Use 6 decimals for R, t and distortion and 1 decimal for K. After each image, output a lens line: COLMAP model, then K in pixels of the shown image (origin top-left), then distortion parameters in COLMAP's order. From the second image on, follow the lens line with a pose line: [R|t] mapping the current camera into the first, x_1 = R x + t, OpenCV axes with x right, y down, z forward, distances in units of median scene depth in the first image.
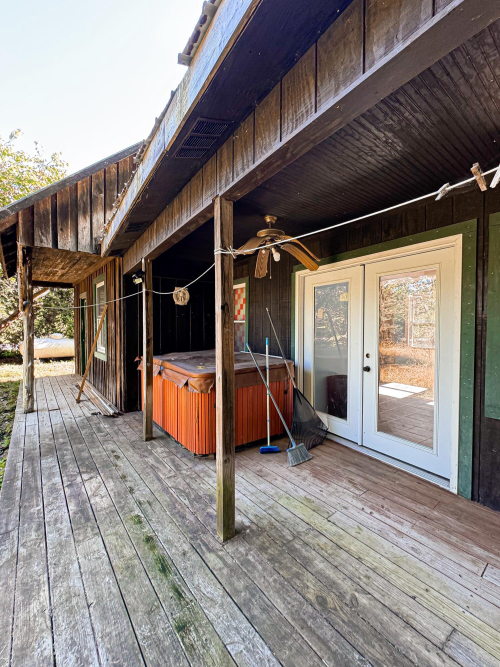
lens RADIAL K [[271.5, 0, 248.2], [0, 271.5, 330.0], [0, 0, 1]] dist [-0.003504, -0.000456]
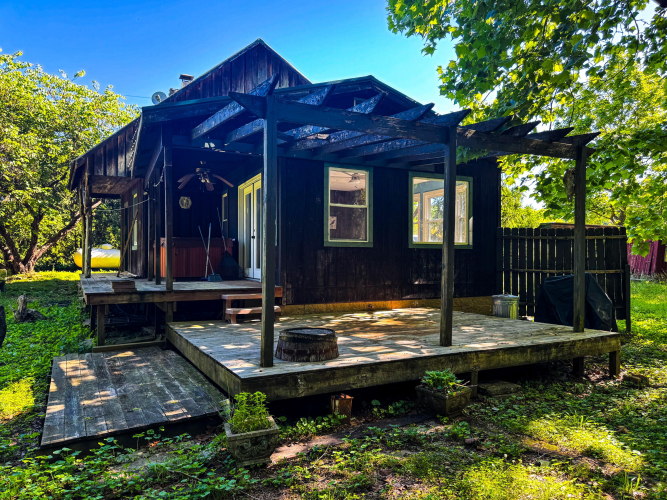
lens RADIAL K [[466.2, 0, 334.0], [0, 466.2, 252.8], [0, 0, 1]] dist [0.003265, -0.000368]
pose [[0.986100, 0.001005, -0.166151, 0.609785], [-0.005919, 0.999559, -0.029088, 0.133124], [0.166049, 0.029667, 0.985671, -0.836062]]
